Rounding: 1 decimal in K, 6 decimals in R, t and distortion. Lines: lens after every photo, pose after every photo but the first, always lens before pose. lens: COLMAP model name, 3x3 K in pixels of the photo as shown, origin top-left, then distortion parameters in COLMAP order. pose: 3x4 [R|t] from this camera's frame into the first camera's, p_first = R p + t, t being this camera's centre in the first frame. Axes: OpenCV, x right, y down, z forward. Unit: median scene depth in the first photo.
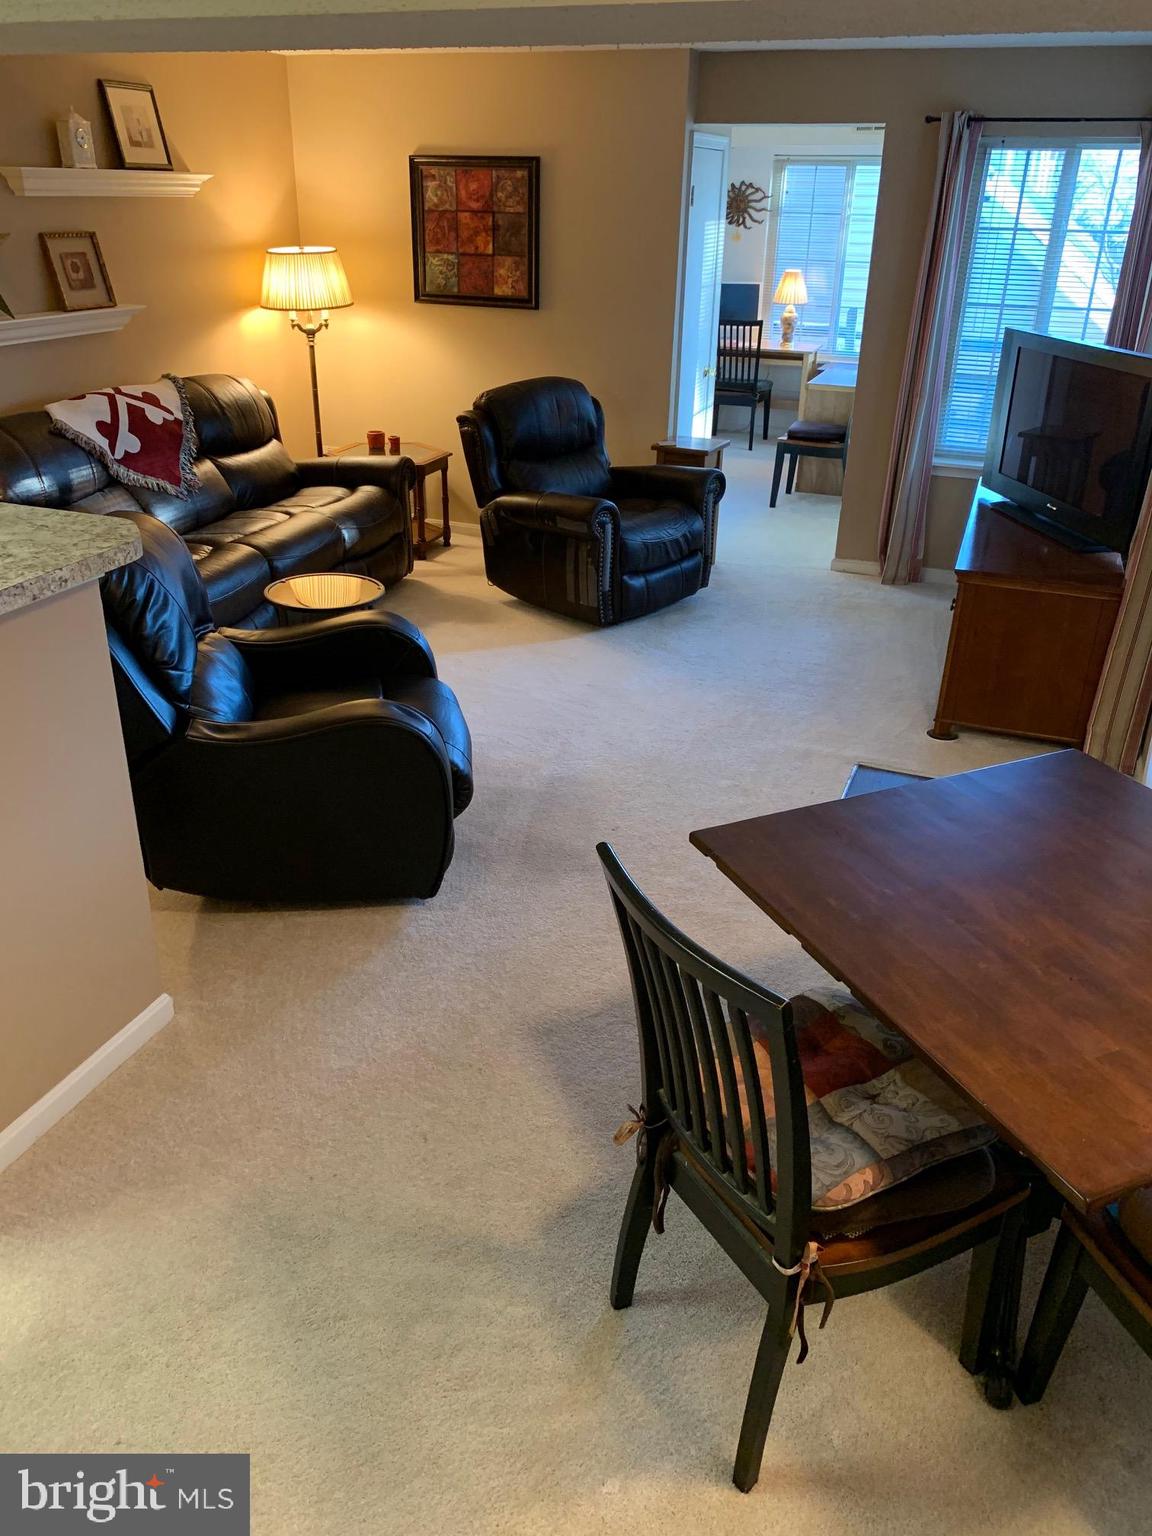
lens RADIAL K [[1168.6, 0, 573.4], [0, 1168.6, 742.0], [0, 0, 1]] dist [0.051204, -0.065495]
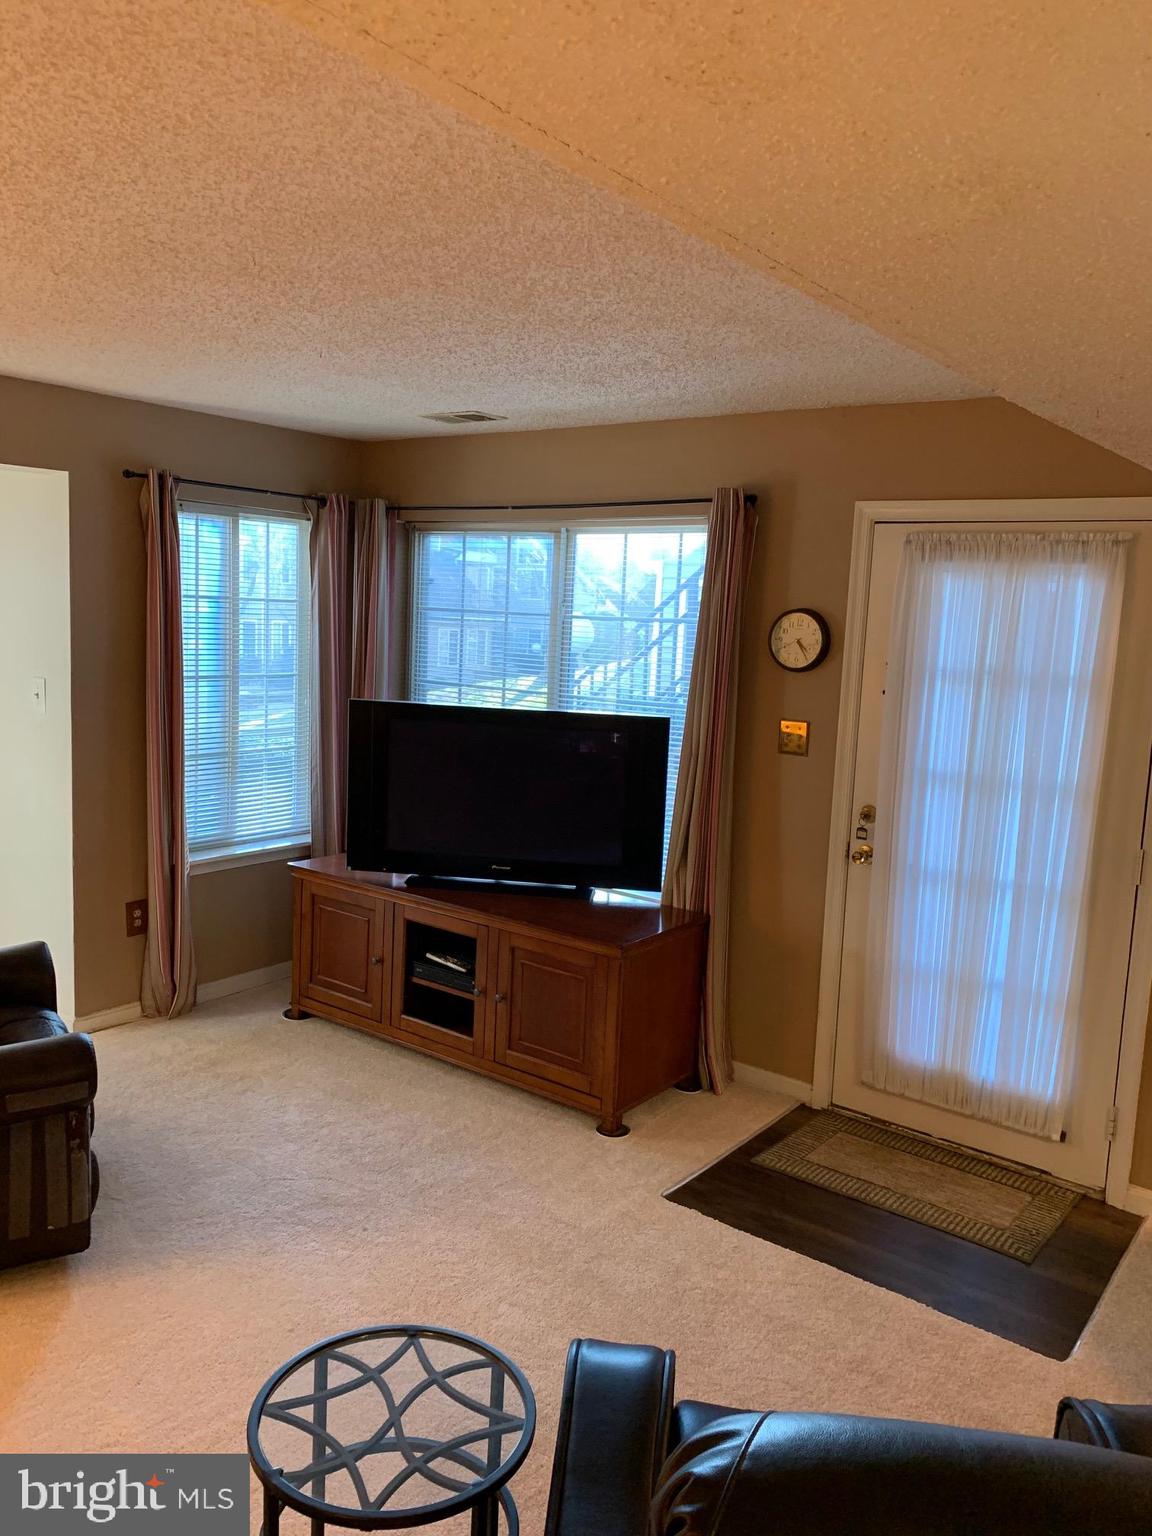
lens RADIAL K [[1168.6, 0, 571.2], [0, 1168.6, 766.4], [0, 0, 1]] dist [0.051204, -0.065495]
pose [[0.277855, -0.147300, 0.949263, -0.397541], [0.379758, 0.924522, 0.032303, -0.232724], [-0.882372, 0.351514, 0.312821, 0.507712]]
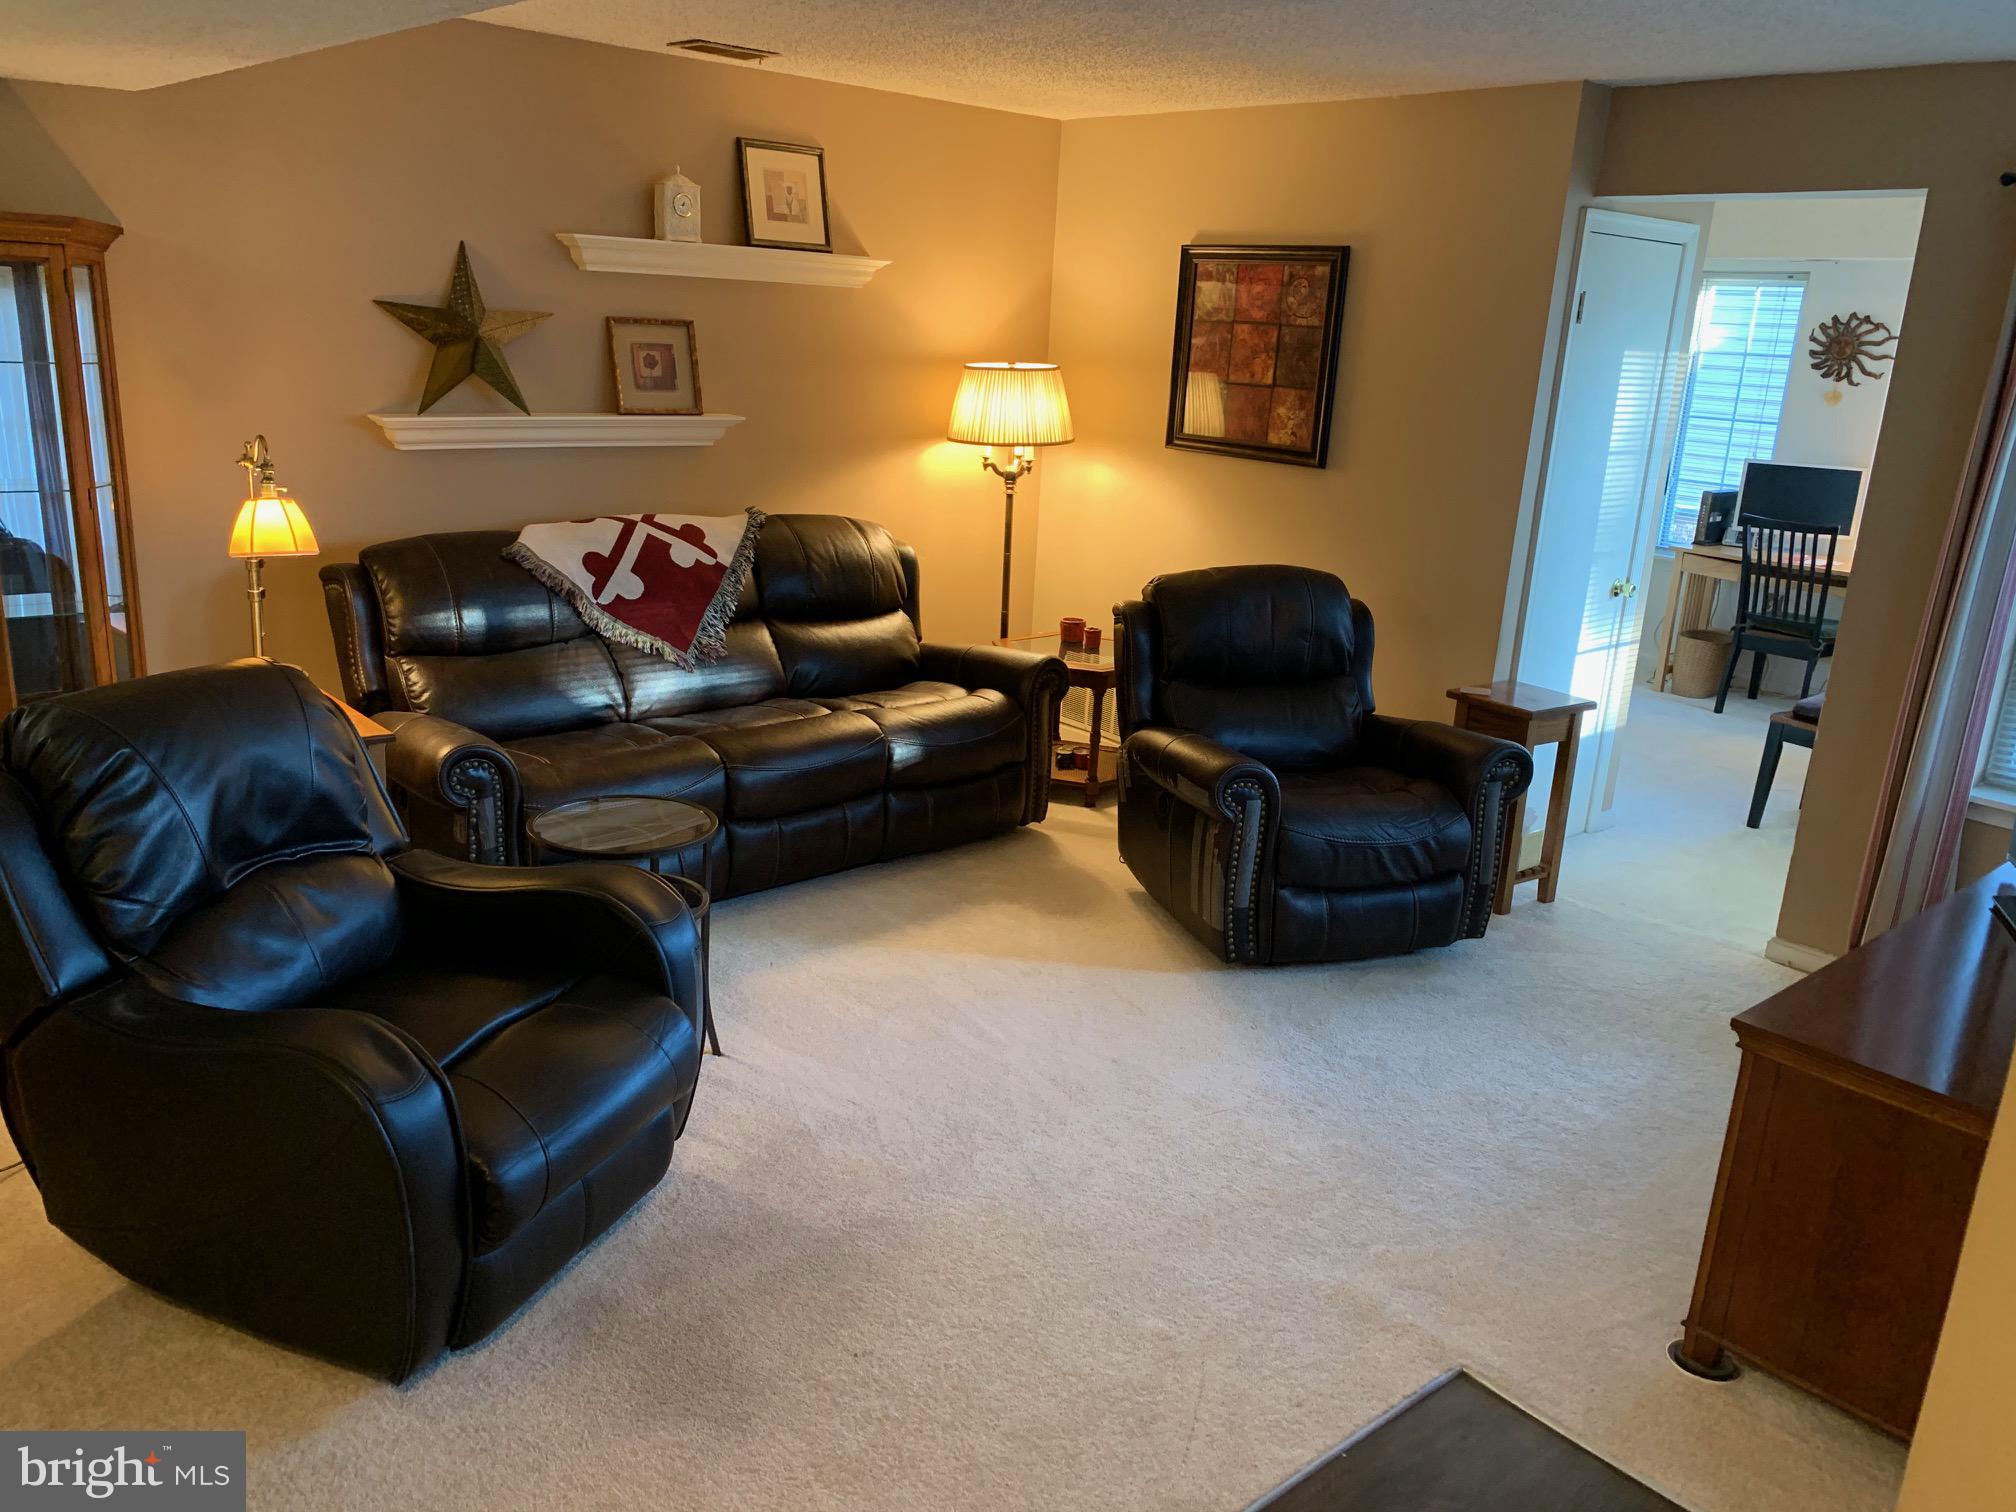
lens RADIAL K [[1533.8, 0, 997.9], [0, 1533.8, 759.8], [0, 0, 1]] dist [0.051204, -0.065495]
pose [[0.884102, 0.158910, -0.439444, 0.229426], [-0.231928, 0.965620, -0.117423, -0.075936], [0.405676, 0.205733, 0.890562, 0.219683]]
